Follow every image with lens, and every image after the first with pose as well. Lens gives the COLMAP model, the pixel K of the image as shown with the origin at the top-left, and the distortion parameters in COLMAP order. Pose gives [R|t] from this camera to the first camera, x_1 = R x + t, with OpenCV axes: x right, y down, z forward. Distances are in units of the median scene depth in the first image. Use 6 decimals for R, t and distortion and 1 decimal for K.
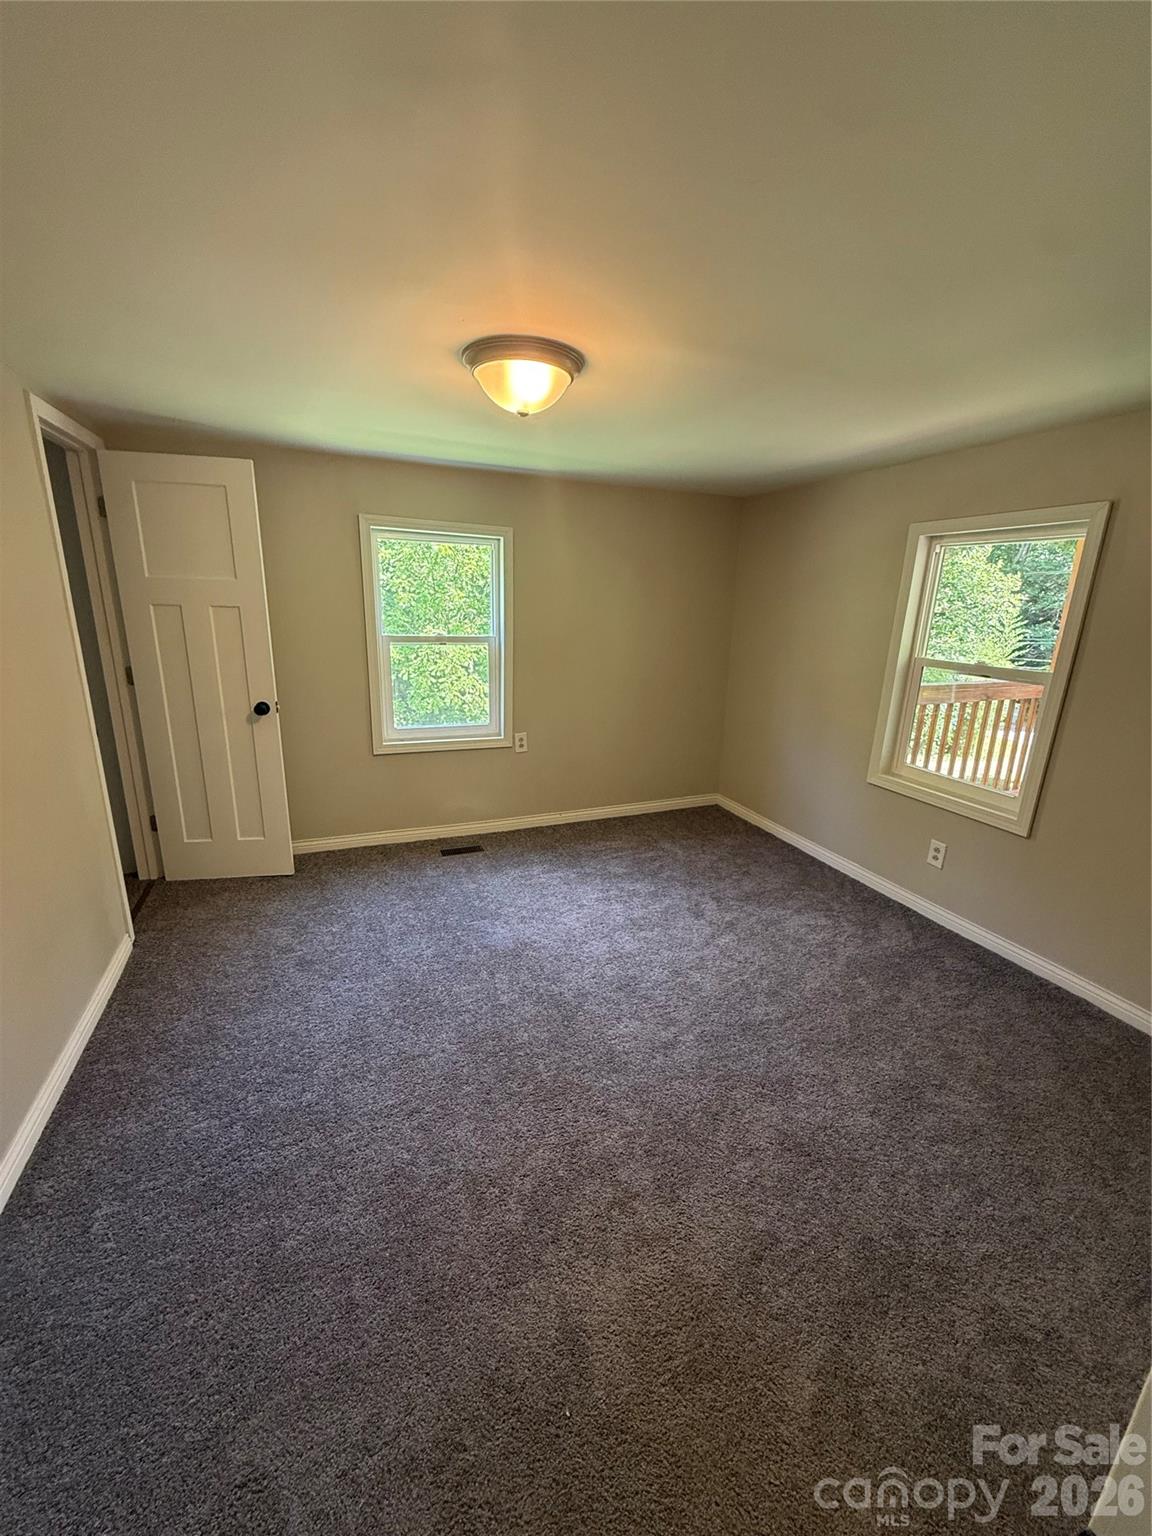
lens RADIAL K [[611.1, 0, 576.0], [0, 611.1, 768.0], [0, 0, 1]] dist [0.000734, 0.000026]
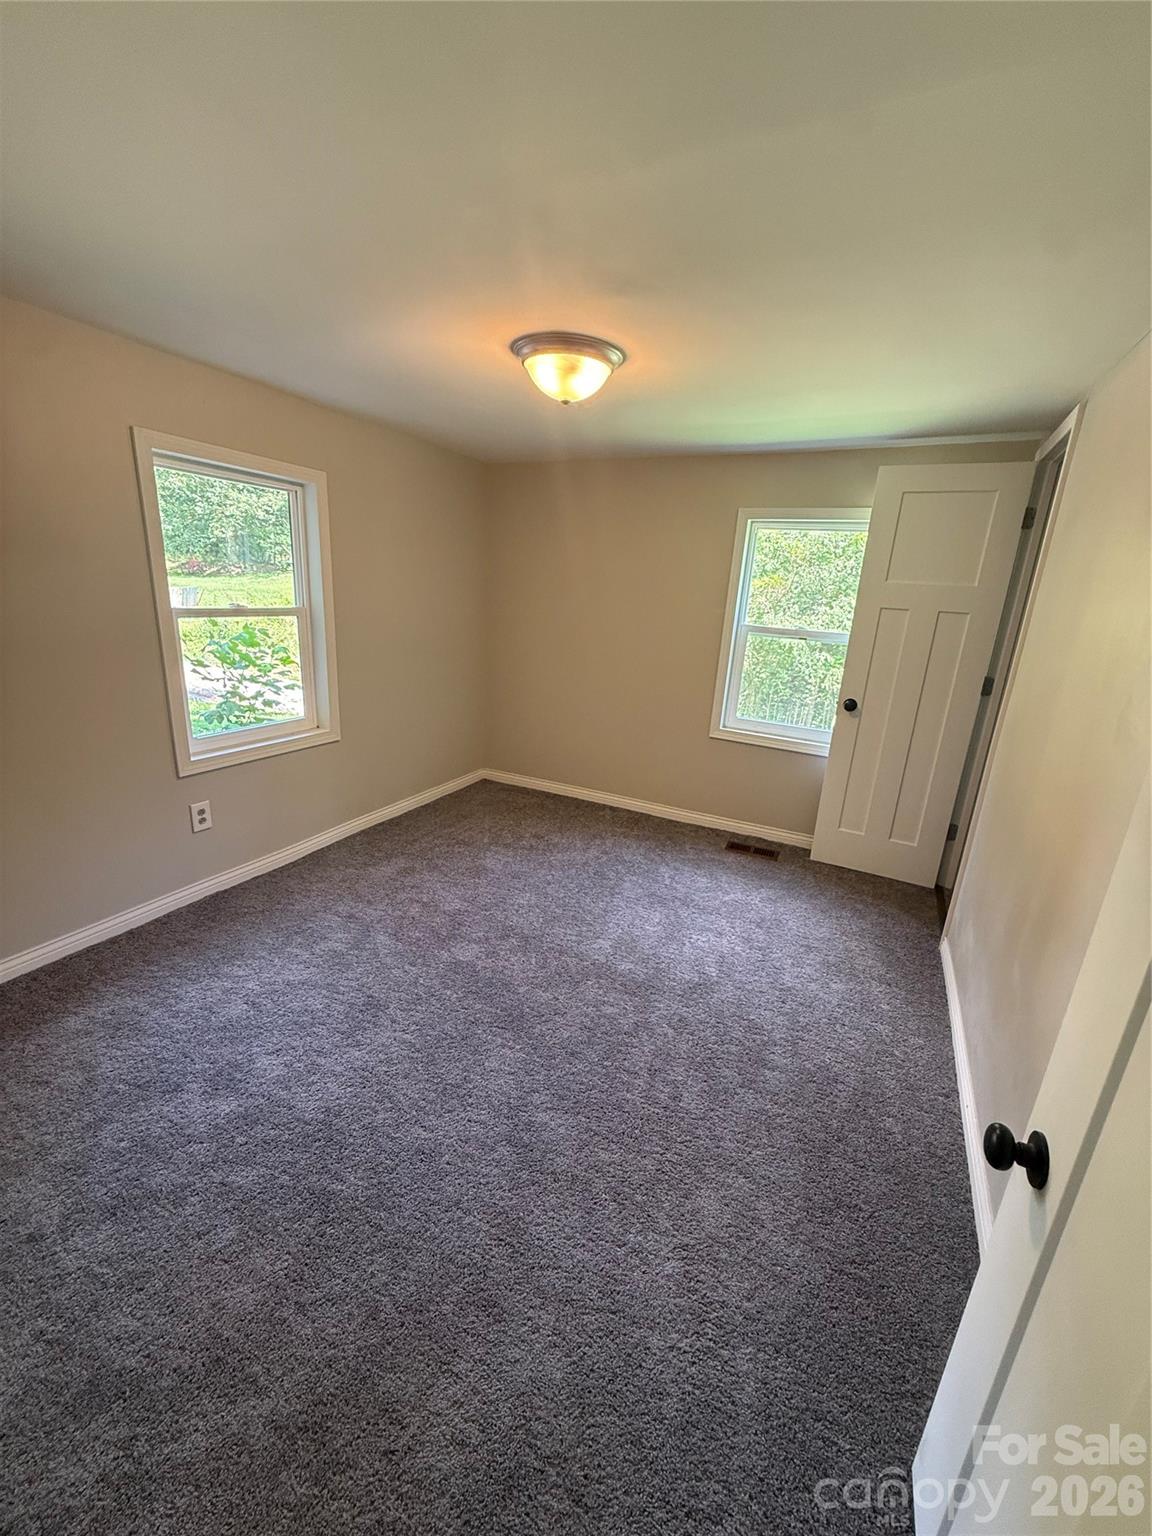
lens RADIAL K [[622.7, 0, 576.0], [0, 622.7, 768.0], [0, 0, 1]] dist [-0.000669, -0.000021]
pose [[0.662497, 0.223495, -0.714946, 0.452490], [-0.223907, 0.969899, 0.095713, -0.036878], [0.714817, 0.096672, 0.692597, 0.170597]]
